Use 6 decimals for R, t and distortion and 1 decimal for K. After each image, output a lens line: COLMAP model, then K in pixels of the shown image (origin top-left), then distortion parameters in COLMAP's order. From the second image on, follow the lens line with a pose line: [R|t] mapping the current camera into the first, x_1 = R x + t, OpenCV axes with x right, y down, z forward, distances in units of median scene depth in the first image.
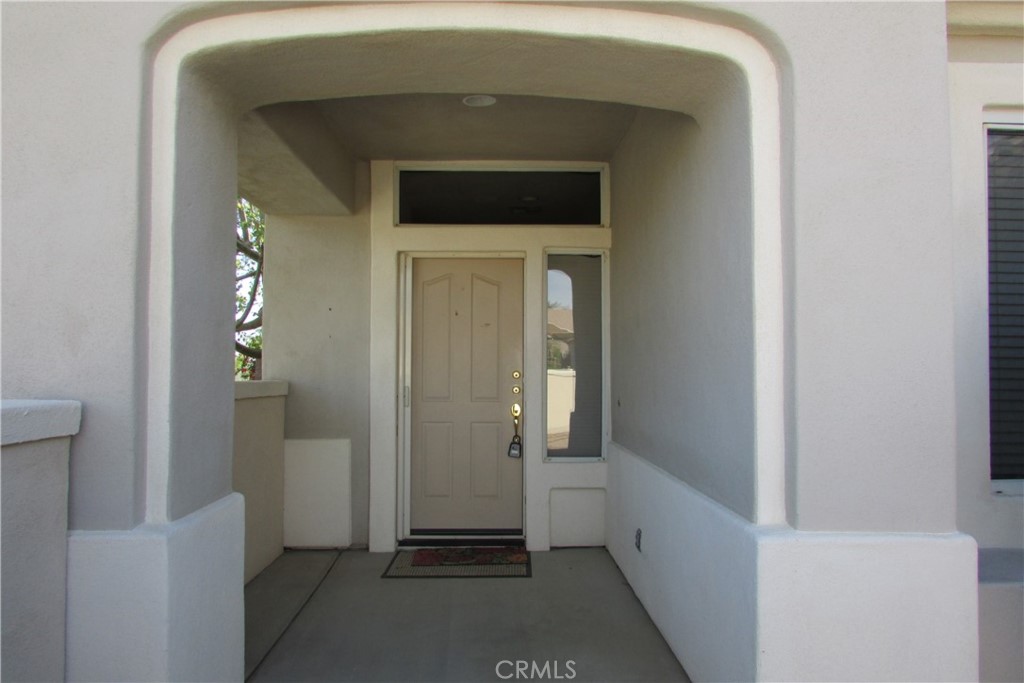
lens RADIAL K [[731.8, 0, 512.0], [0, 731.8, 341.5], [0, 0, 1]] dist [-0.024883, 0.001102]
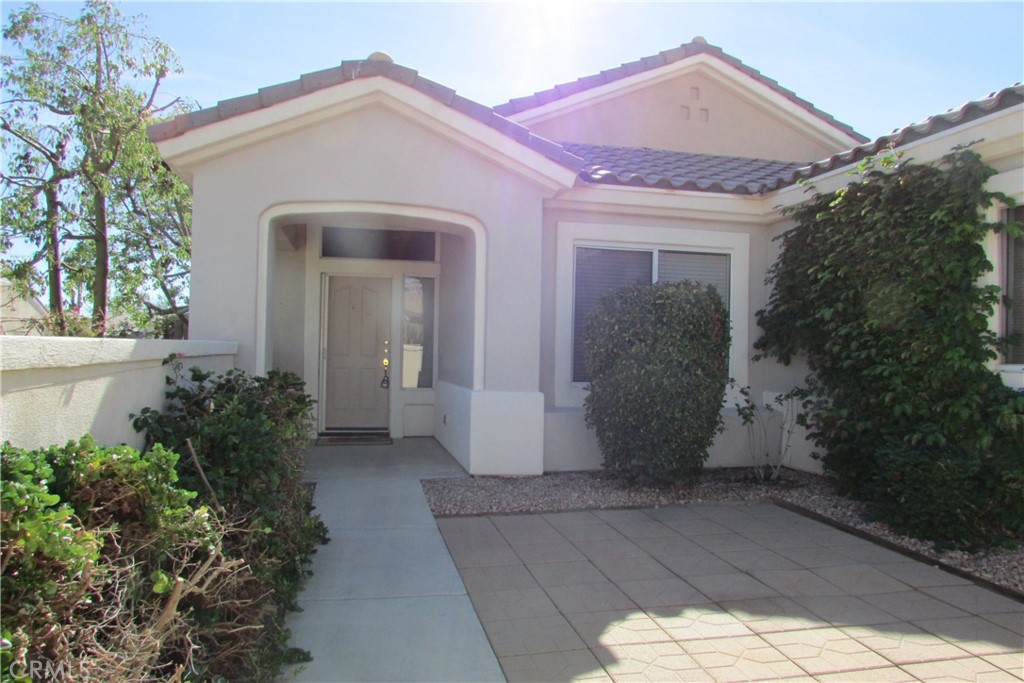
lens RADIAL K [[731.8, 0, 512.0], [0, 731.8, 341.5], [0, 0, 1]] dist [-0.024883, 0.001102]
pose [[0.982150, 0.018978, 0.187141, -0.028064], [-0.023646, 0.999462, 0.022744, -0.005599], [-0.186609, -0.026763, 0.982070, -0.852177]]
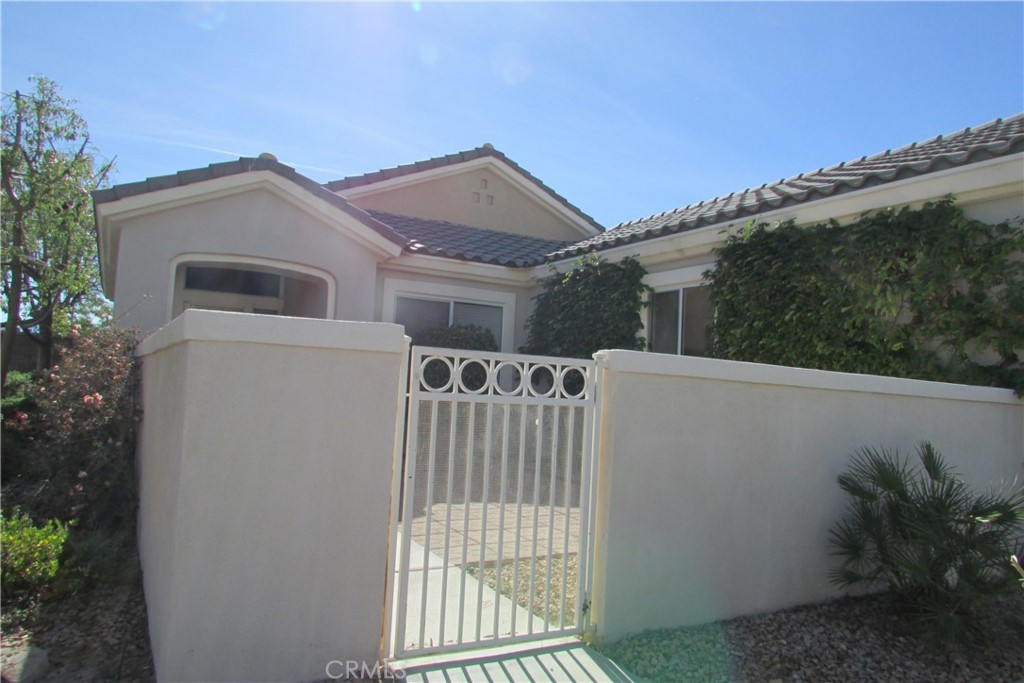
lens RADIAL K [[731.8, 0, 512.0], [0, 731.8, 341.5], [0, 0, 1]] dist [-0.024883, 0.001102]
pose [[0.886401, 0.070798, 0.457473, -0.275680], [-0.061523, 0.997486, -0.035164, 0.015758], [-0.458812, 0.003024, 0.888528, -1.408738]]
